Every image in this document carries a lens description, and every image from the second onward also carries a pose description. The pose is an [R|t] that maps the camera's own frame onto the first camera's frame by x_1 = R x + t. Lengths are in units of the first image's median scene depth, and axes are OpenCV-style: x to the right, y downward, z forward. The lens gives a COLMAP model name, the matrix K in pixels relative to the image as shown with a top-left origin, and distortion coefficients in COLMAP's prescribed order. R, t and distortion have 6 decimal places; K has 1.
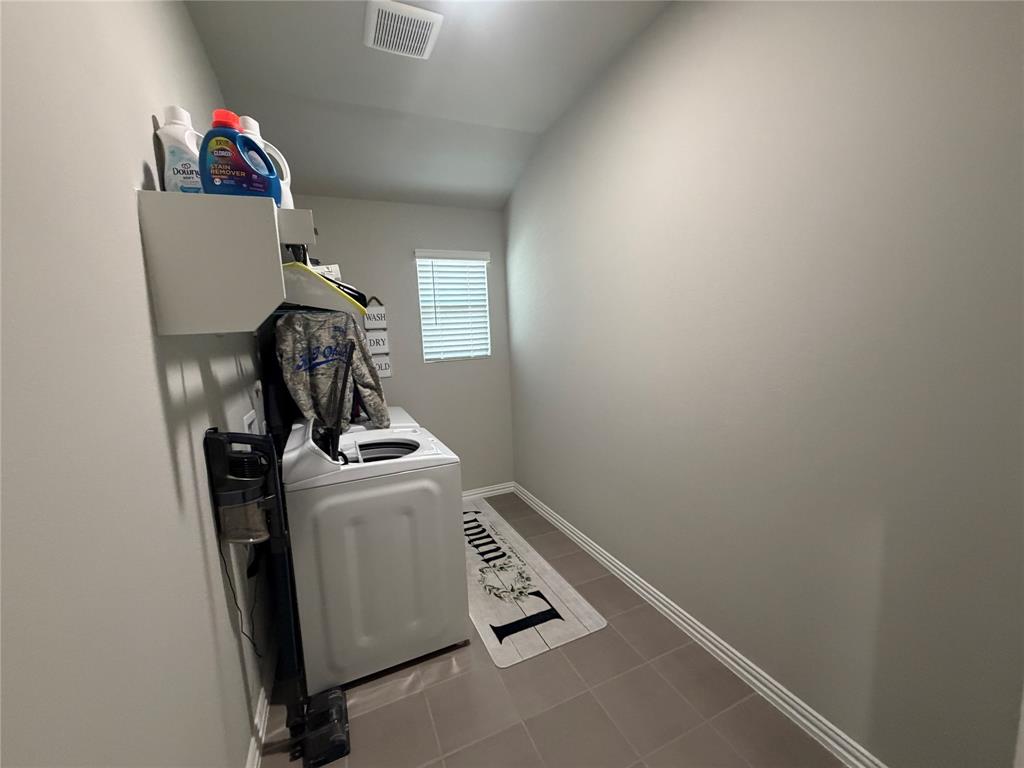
lens RADIAL K [[409.5, 0, 511.8], [0, 409.5, 383.4], [0, 0, 1]] dist [-0.002936, -0.000185]
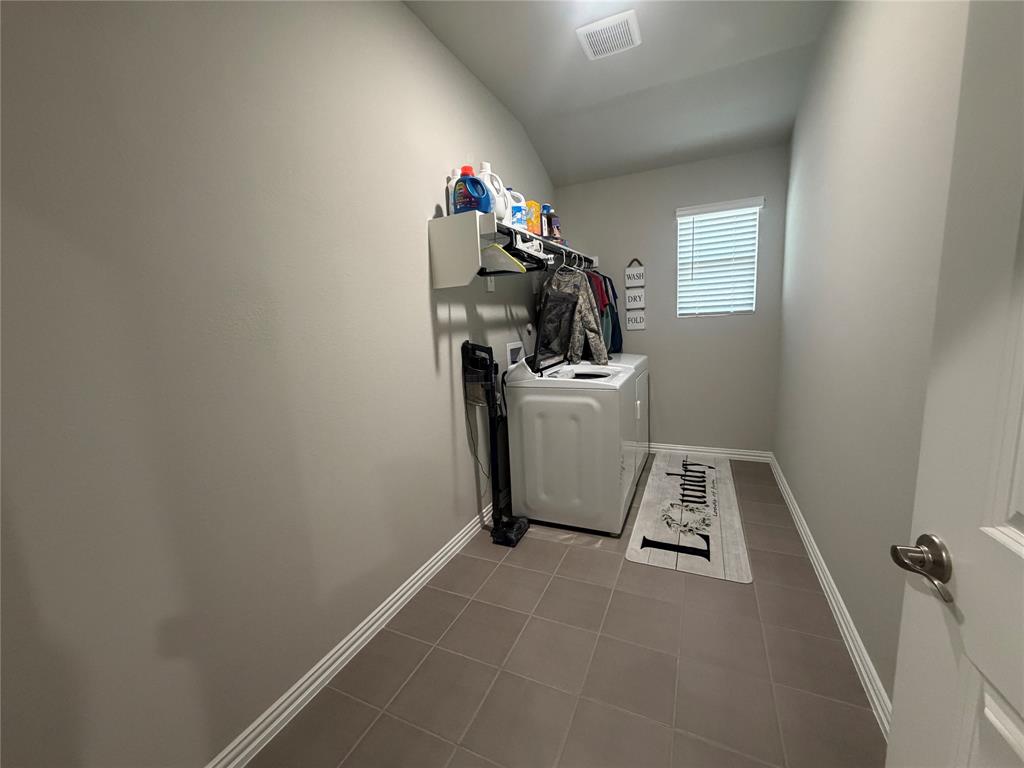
lens RADIAL K [[409.5, 0, 508.5], [0, 409.5, 383.0], [0, 0, 1]] dist [-0.002936, -0.000185]
pose [[0.655071, 0.127420, -0.744746, 0.445010], [-0.068741, 0.991640, 0.109198, 0.046604], [0.752434, -0.020338, 0.658354, -0.049514]]
